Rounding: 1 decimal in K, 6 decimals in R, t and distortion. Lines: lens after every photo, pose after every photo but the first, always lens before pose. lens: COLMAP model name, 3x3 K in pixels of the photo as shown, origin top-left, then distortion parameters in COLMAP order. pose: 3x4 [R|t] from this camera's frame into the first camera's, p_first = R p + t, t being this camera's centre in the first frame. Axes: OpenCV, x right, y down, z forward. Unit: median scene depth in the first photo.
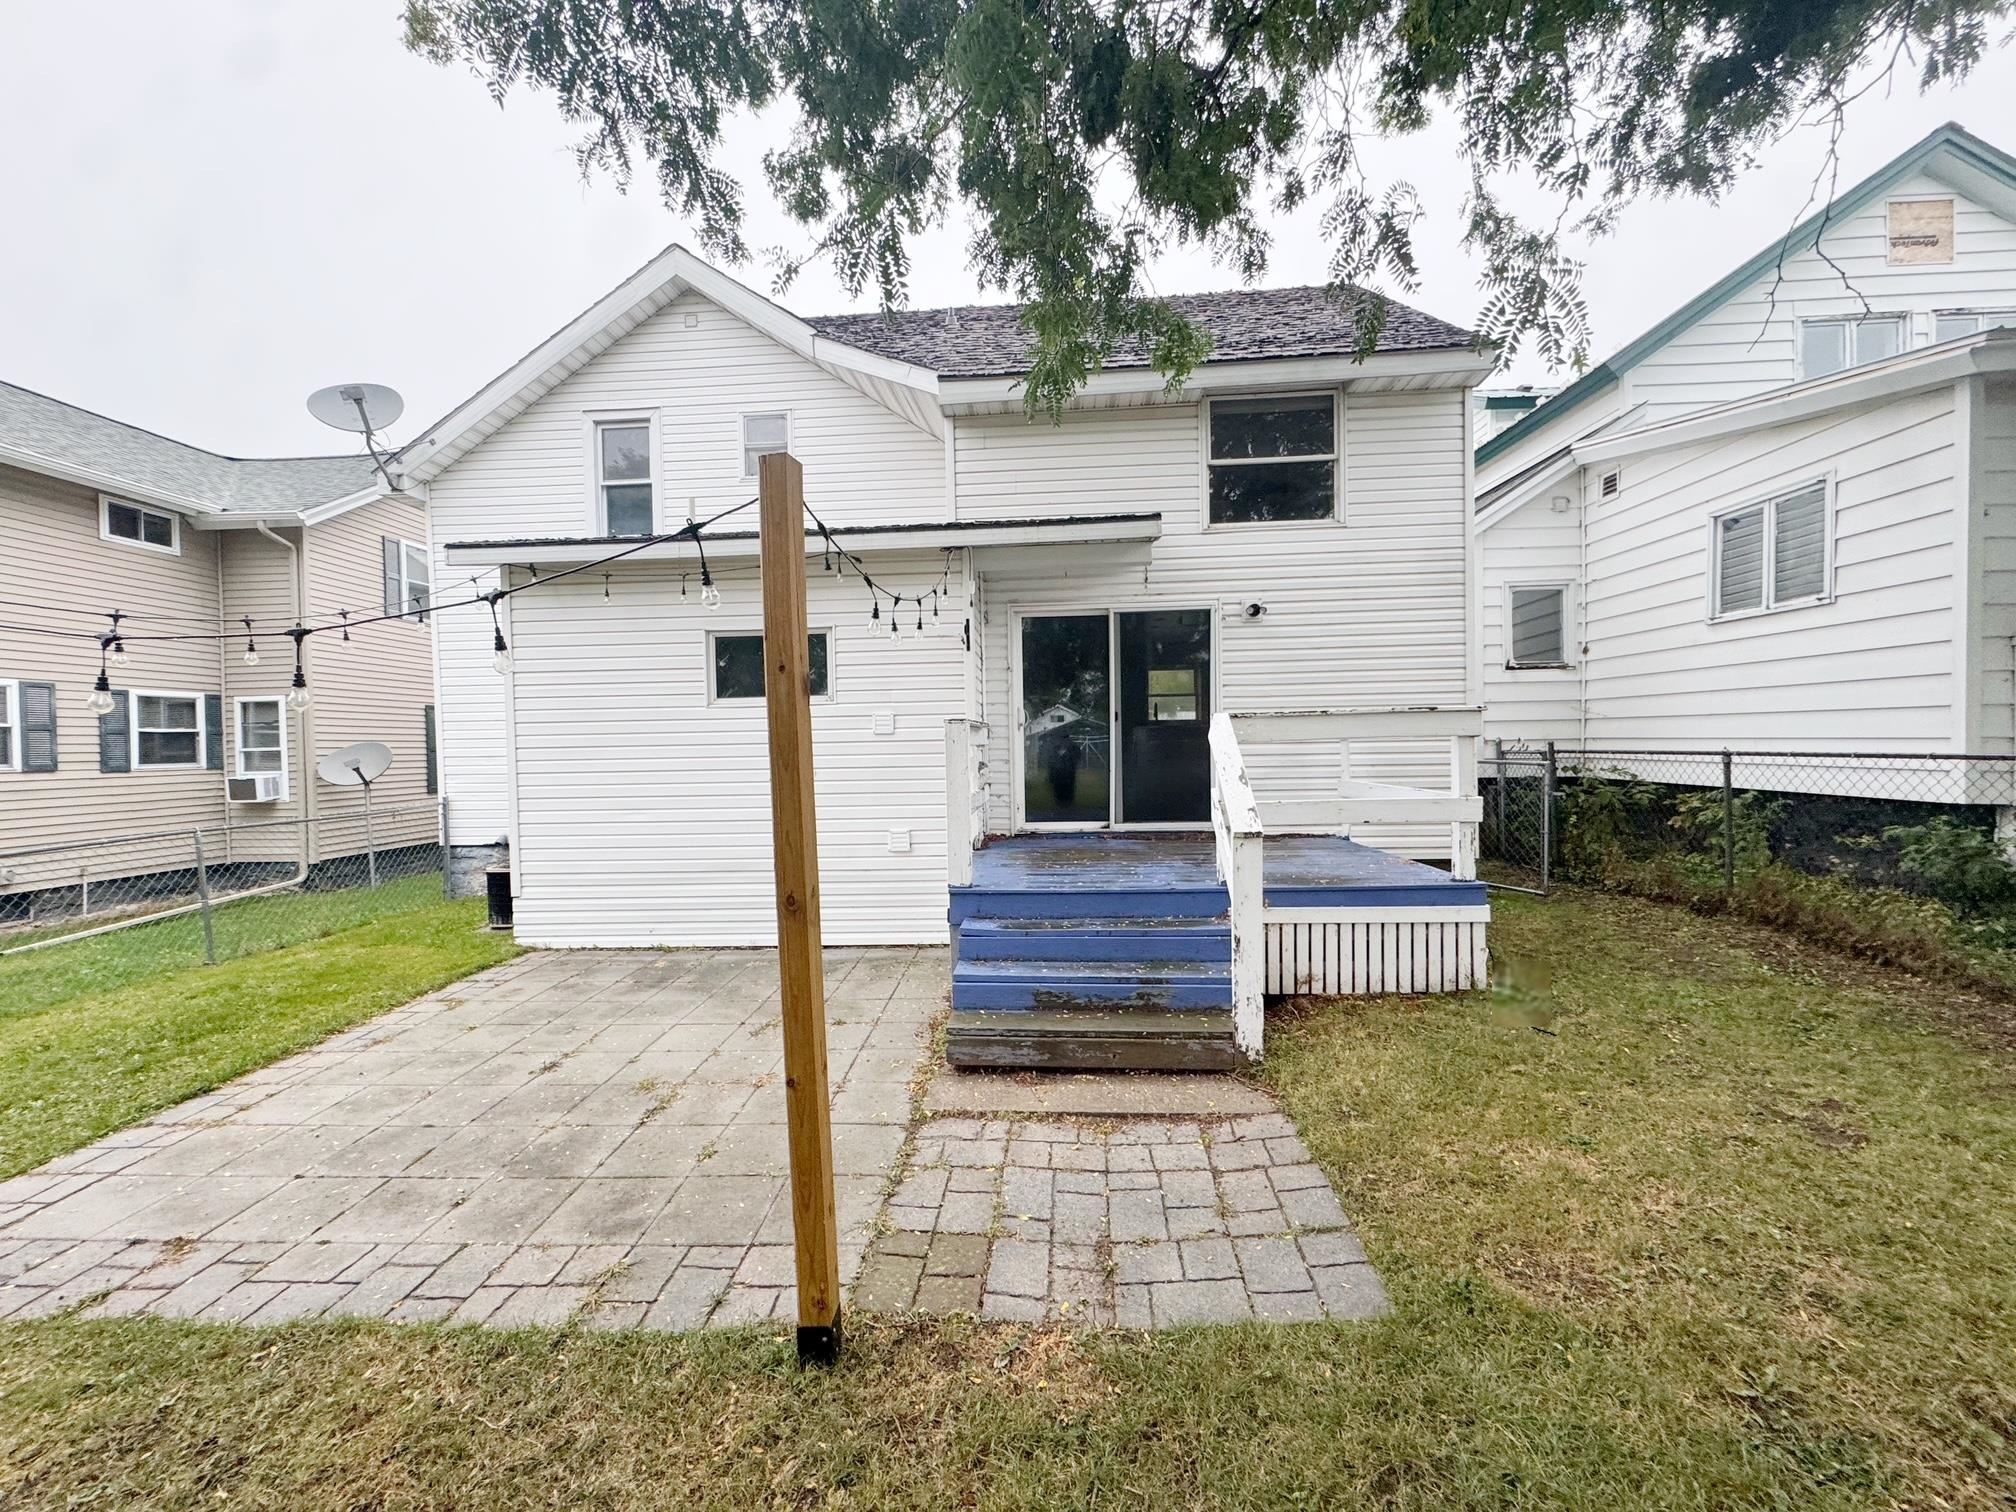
lens RADIAL K [[803.8, 0, 1017.3], [0, 803.8, 760.0], [0, 0, 1]] dist [-0.002034, -0.000038]
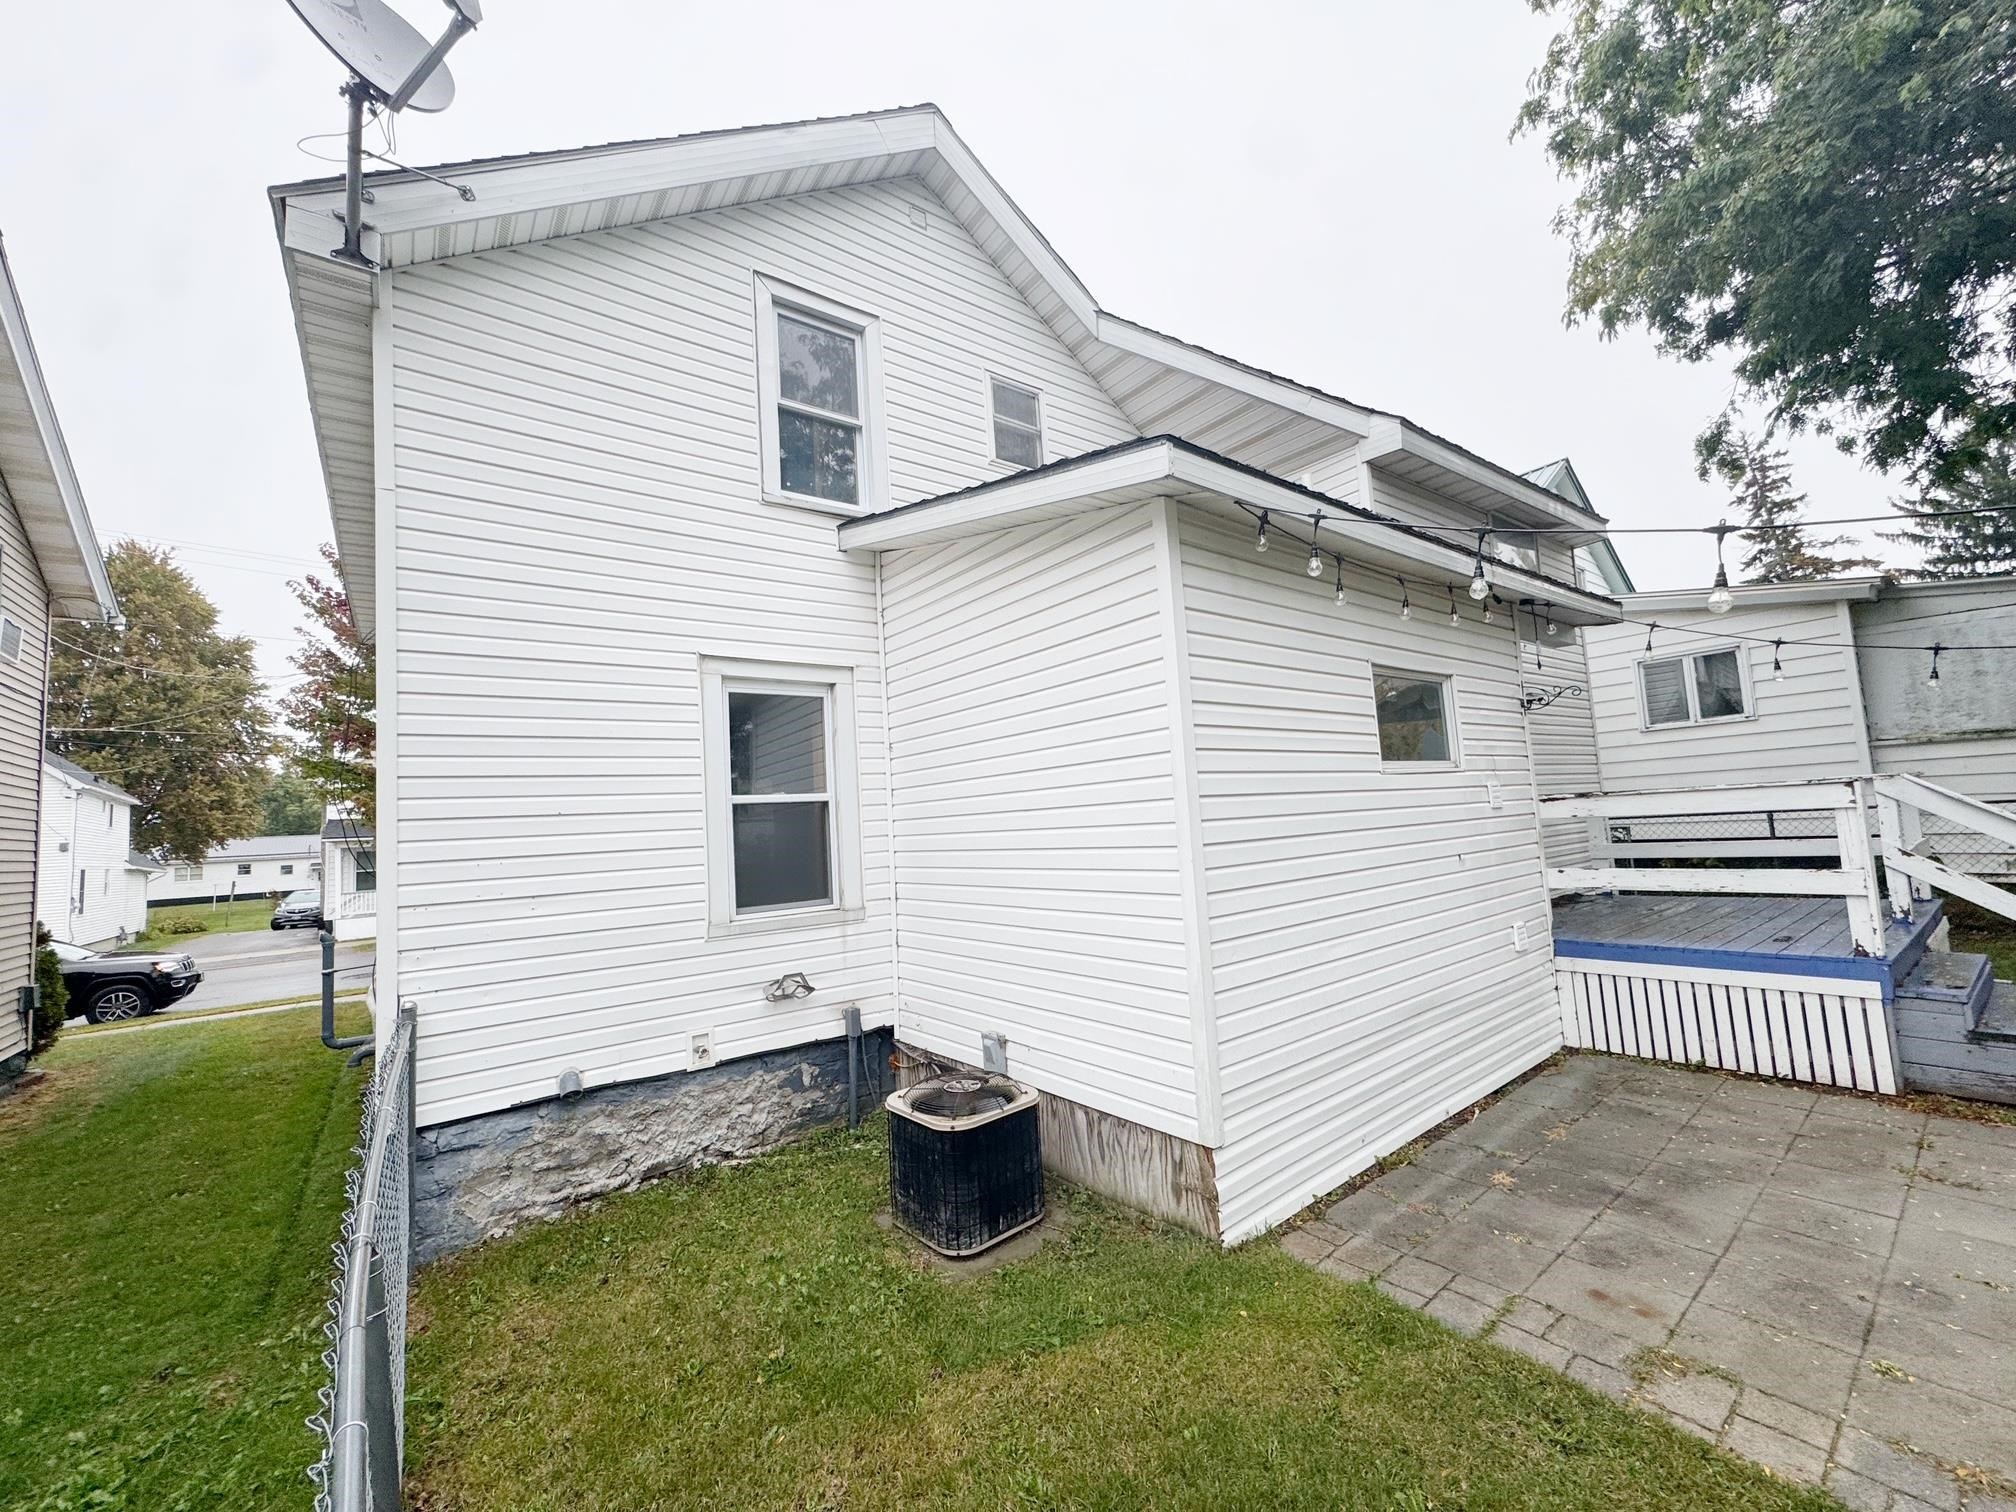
lens RADIAL K [[803.8, 0, 1009.0], [0, 803.8, 753.0], [0, 0, 1]] dist [-0.002034, -0.000038]
pose [[0.754023, 0.036719, 0.655821, -1.163805], [0.061437, 0.990117, -0.126073, -0.015177], [-0.653968, 0.135354, 0.744315, 0.756226]]
